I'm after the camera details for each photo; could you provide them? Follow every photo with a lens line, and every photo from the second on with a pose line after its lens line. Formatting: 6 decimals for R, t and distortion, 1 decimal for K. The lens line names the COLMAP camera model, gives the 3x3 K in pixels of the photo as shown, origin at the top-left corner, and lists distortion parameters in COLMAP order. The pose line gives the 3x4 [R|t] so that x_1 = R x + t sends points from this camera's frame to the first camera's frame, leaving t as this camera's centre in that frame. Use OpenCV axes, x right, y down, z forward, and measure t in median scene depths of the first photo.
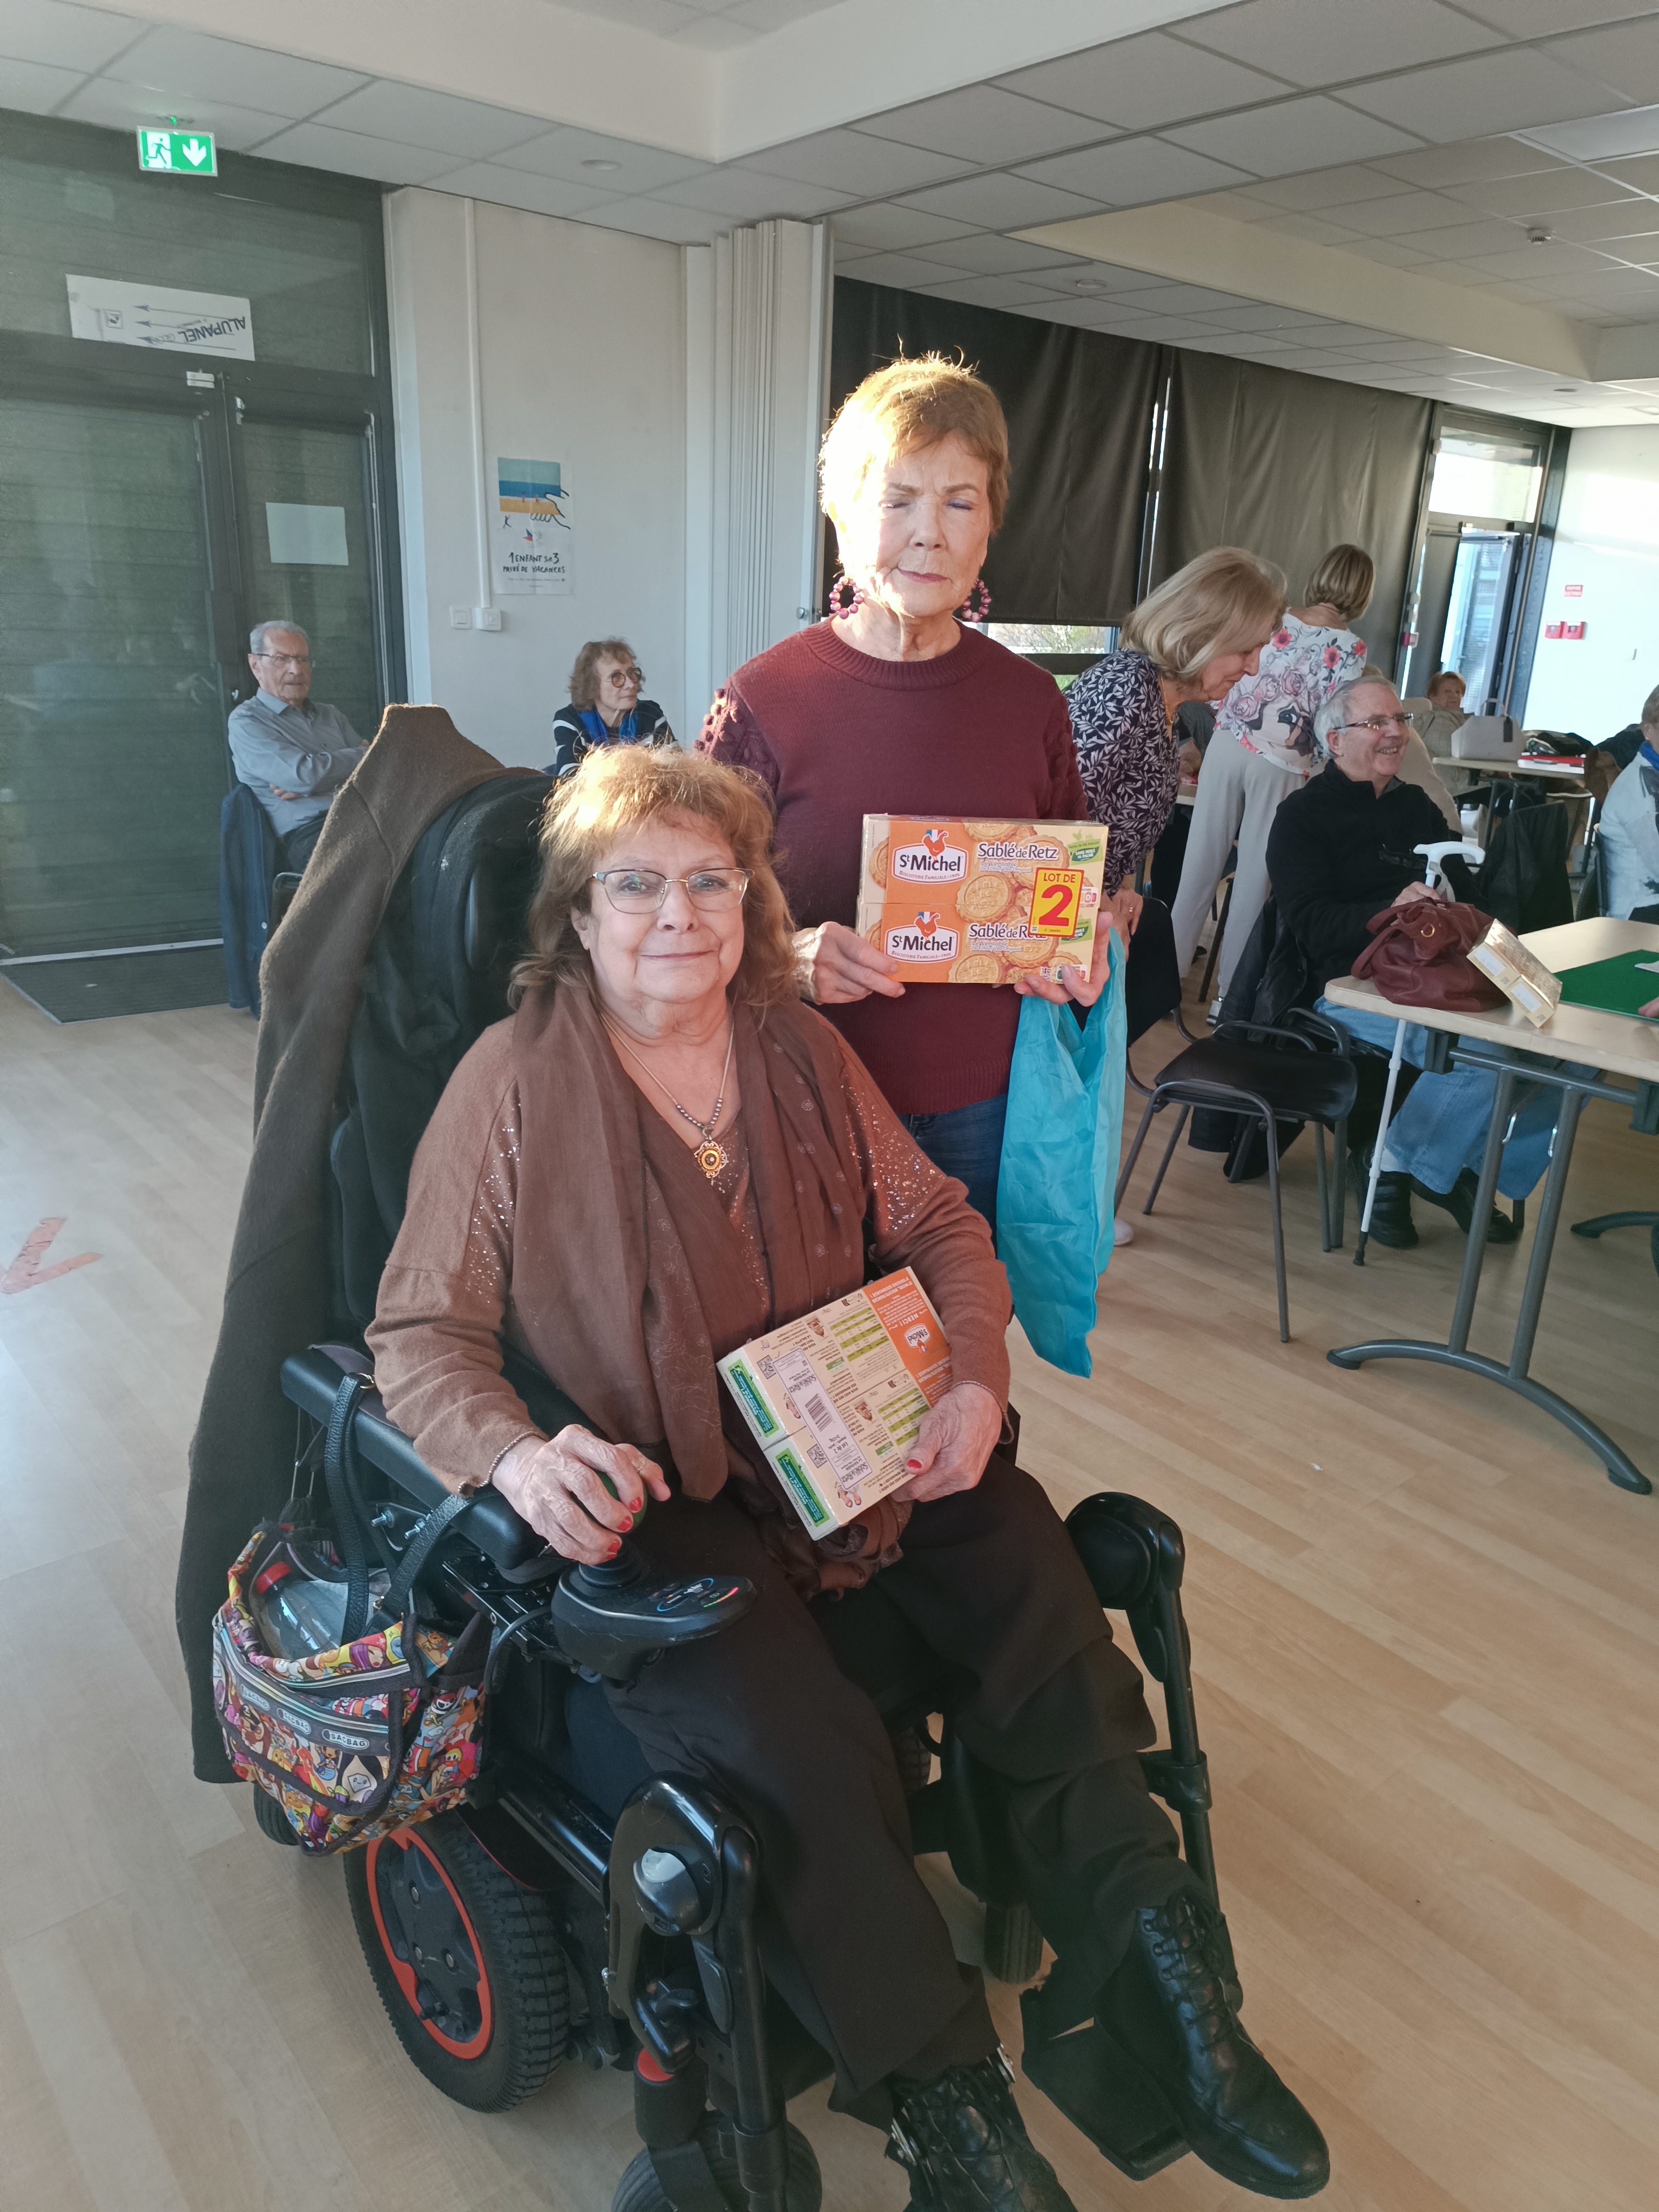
lens RADIAL K [[1542.3, 0, 856.1], [0, 1542.3, 1102.5], [0, 0, 1]] dist [0.025236, -0.029704]
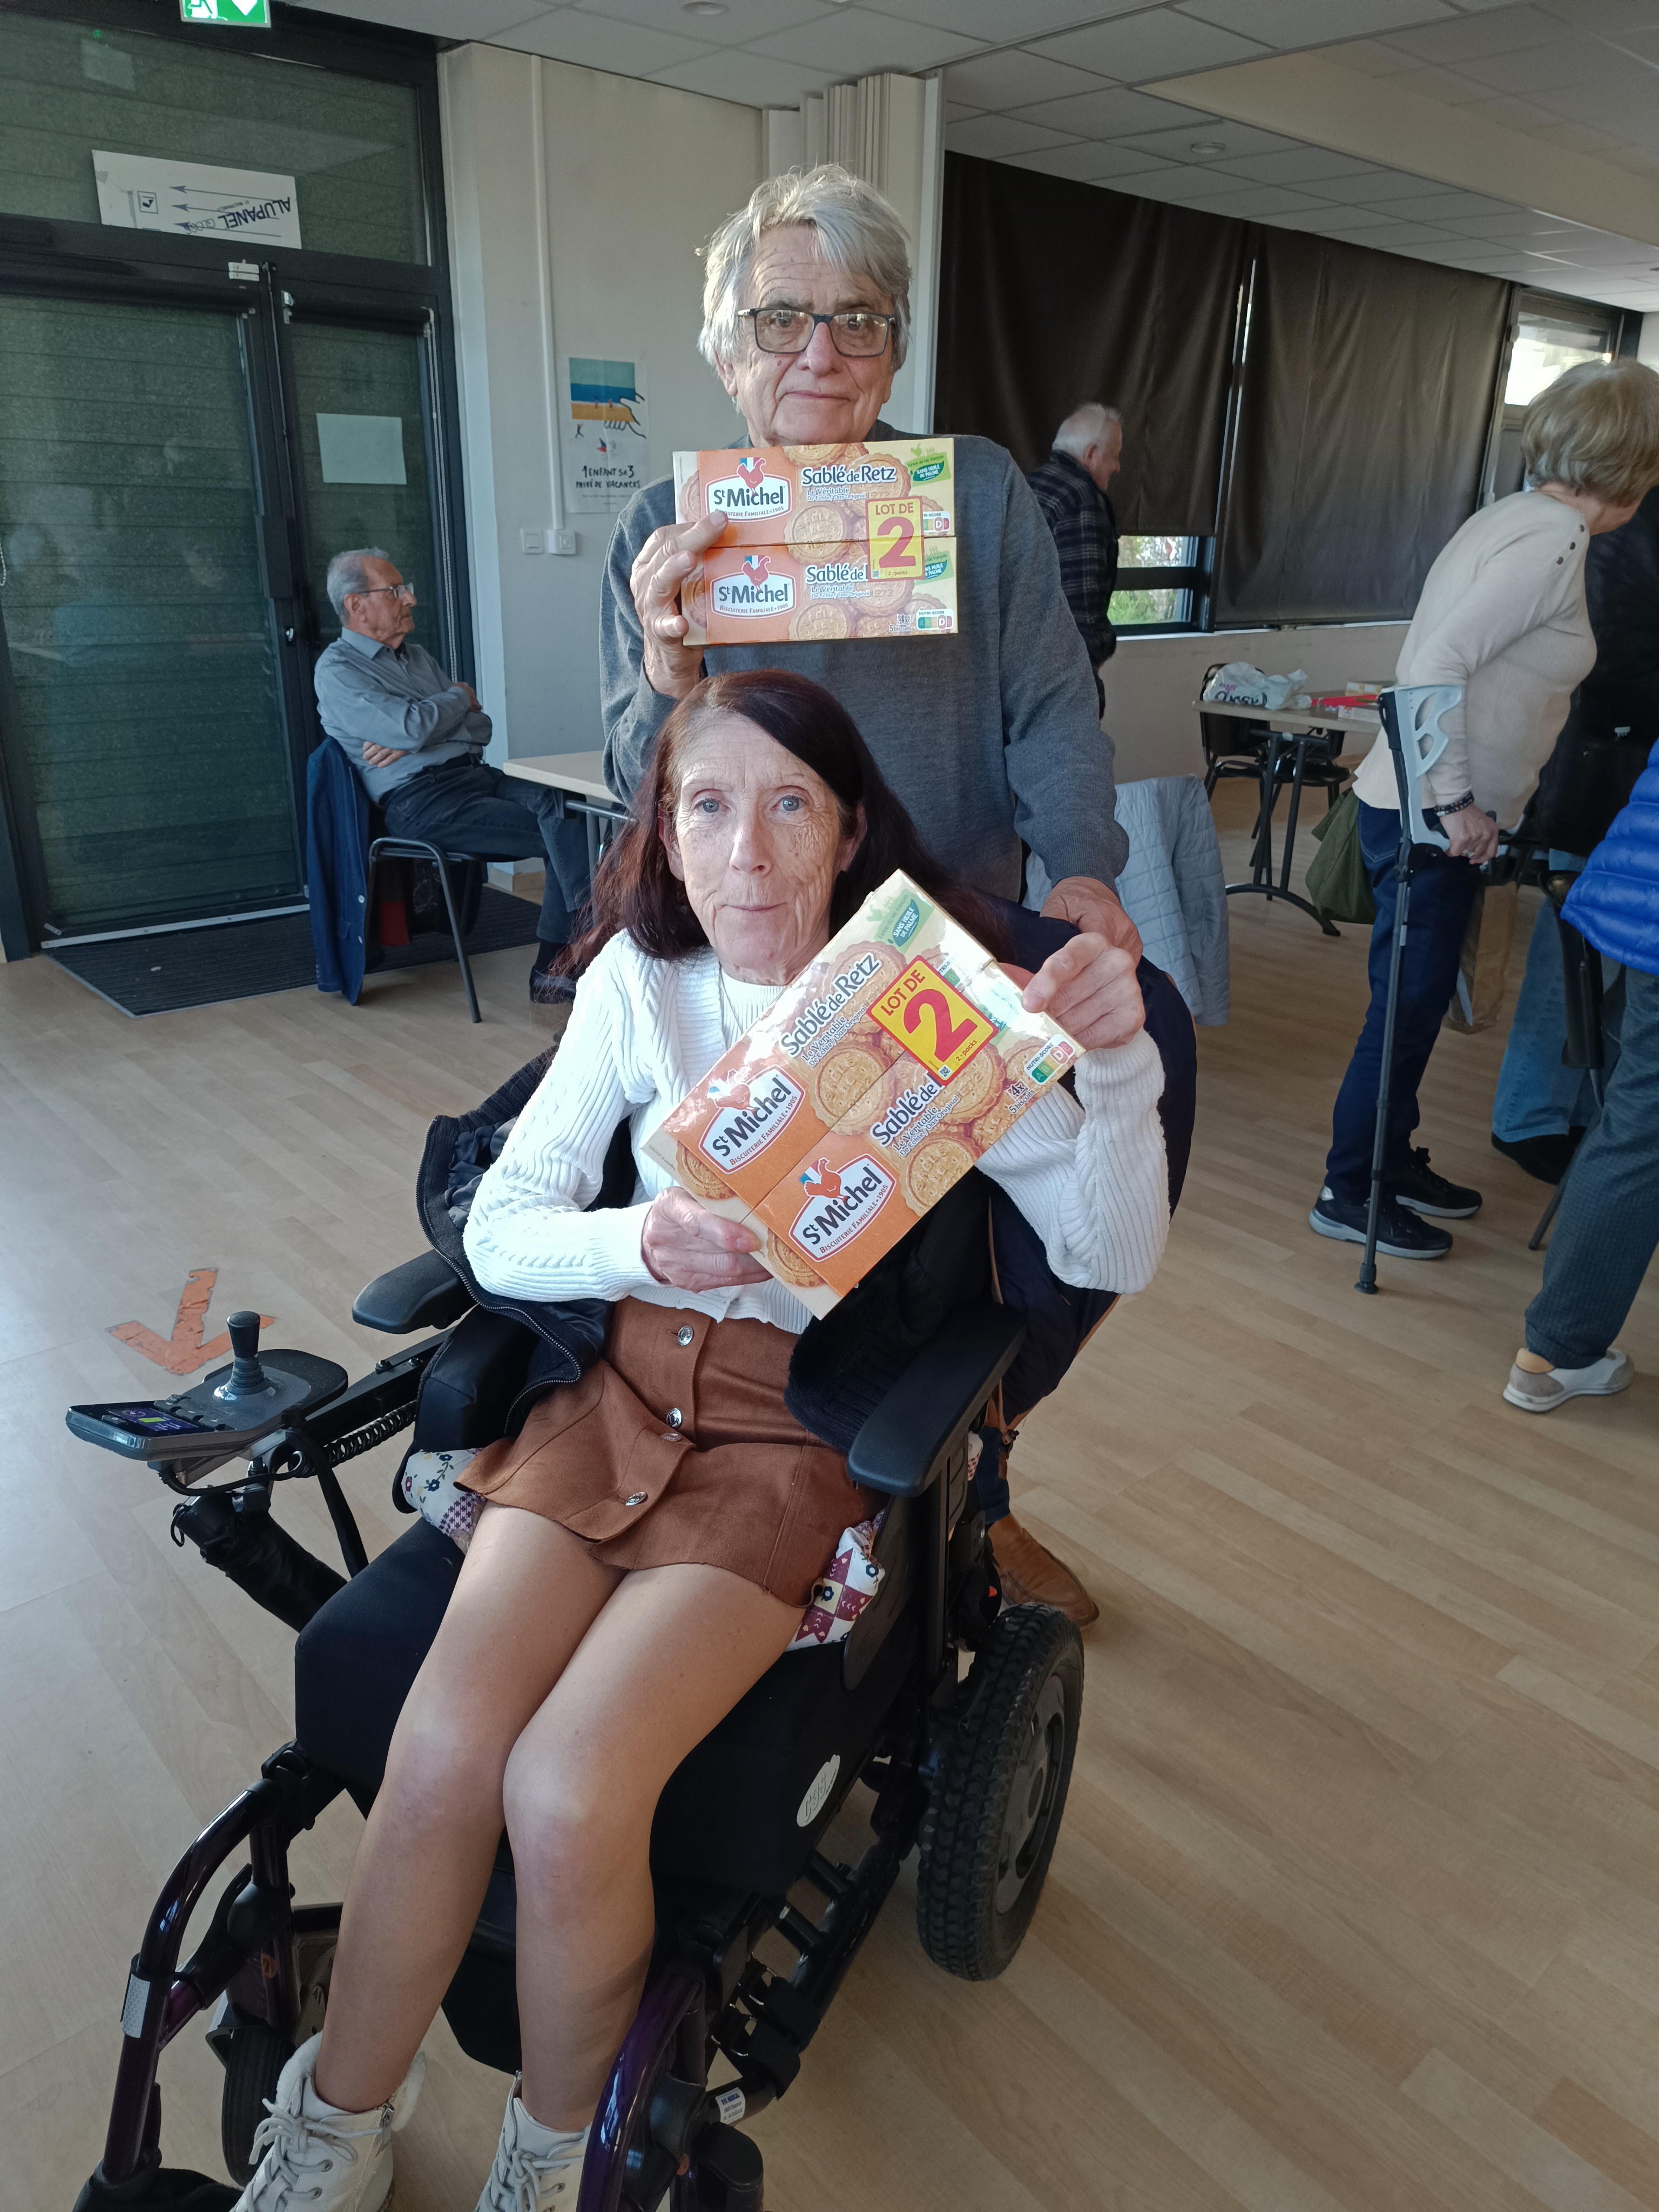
lens RADIAL K [[1542.3, 0, 829.1], [0, 1542.3, 1098.4], [0, 0, 1]] dist [0.025236, -0.029704]
pose [[0.999599, -0.026110, 0.010947, -0.108056], [0.025586, 0.998633, 0.045578, -0.028665], [-0.012122, -0.045280, 0.998901, 0.092790]]
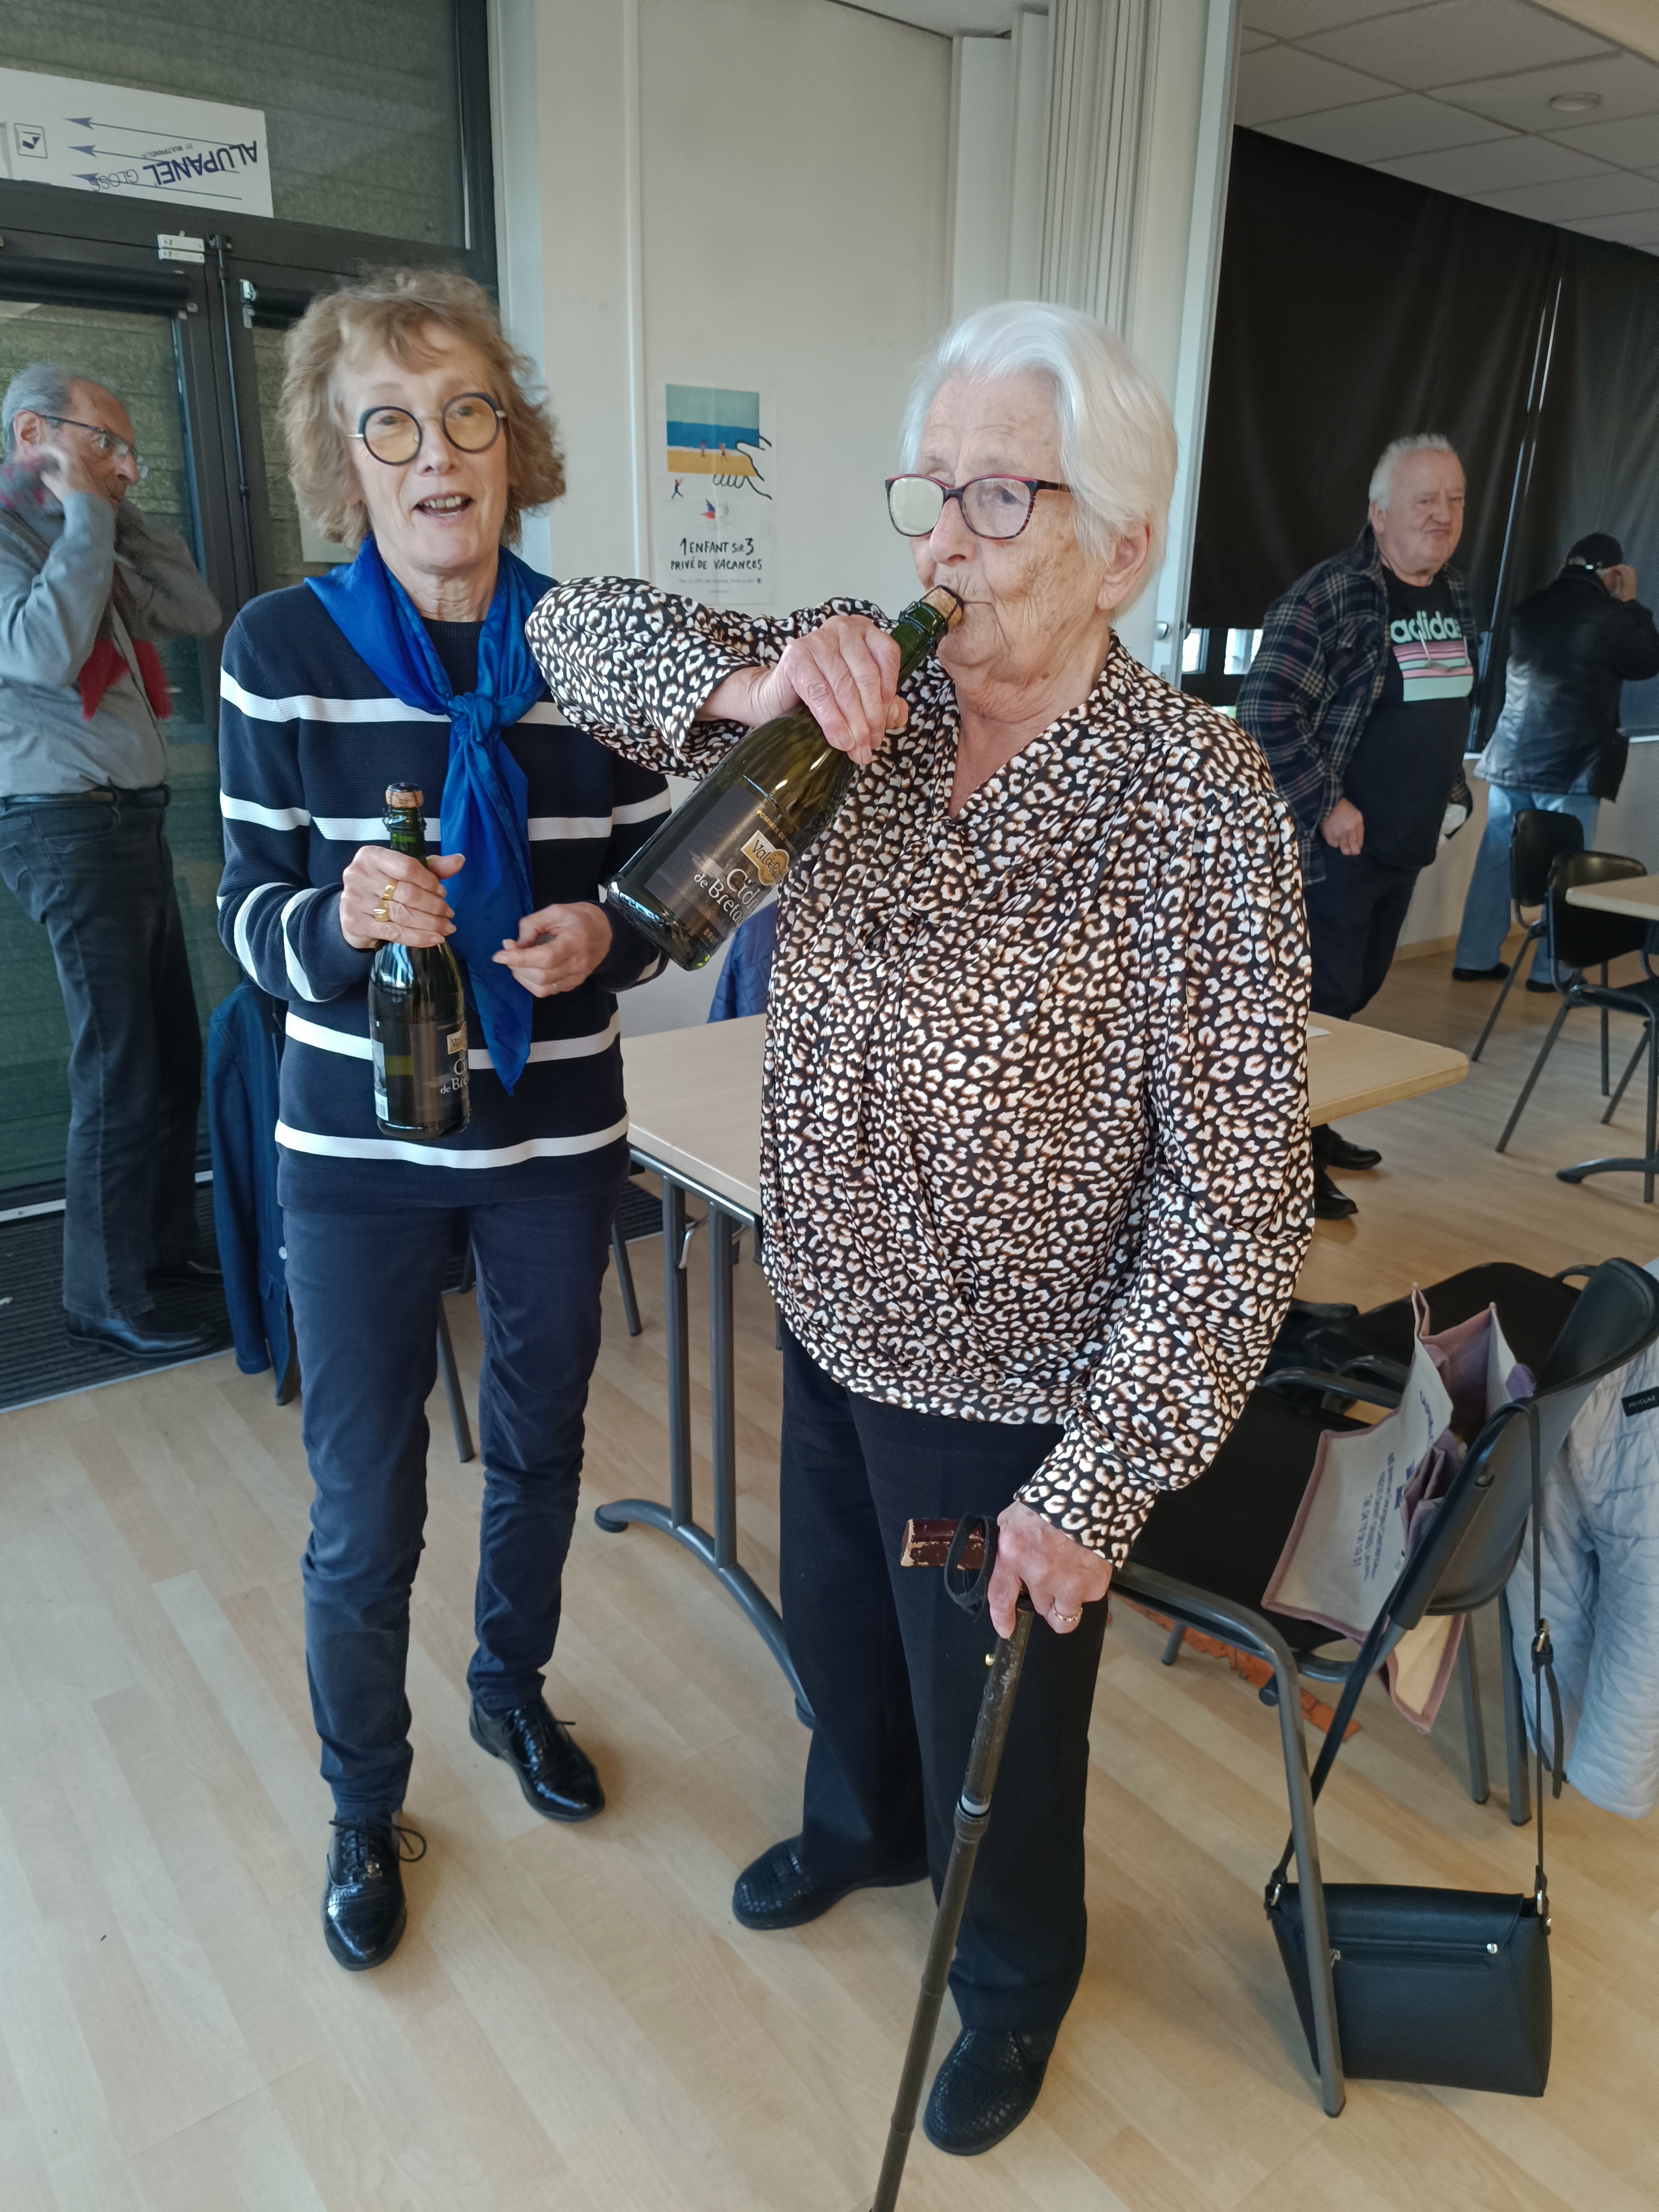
lens RADIAL K [[1542.3, 0, 843.7], [0, 1542.3, 1110.6], [0, 0, 1]] dist [0.025236, -0.029704]
pose [[0.999347, -0.001271, -0.036100, -0.146049], [0.001805, 0.999889, 0.014764, -0.143200], [0.036078, -0.014820, 0.999239, 0.402014]]
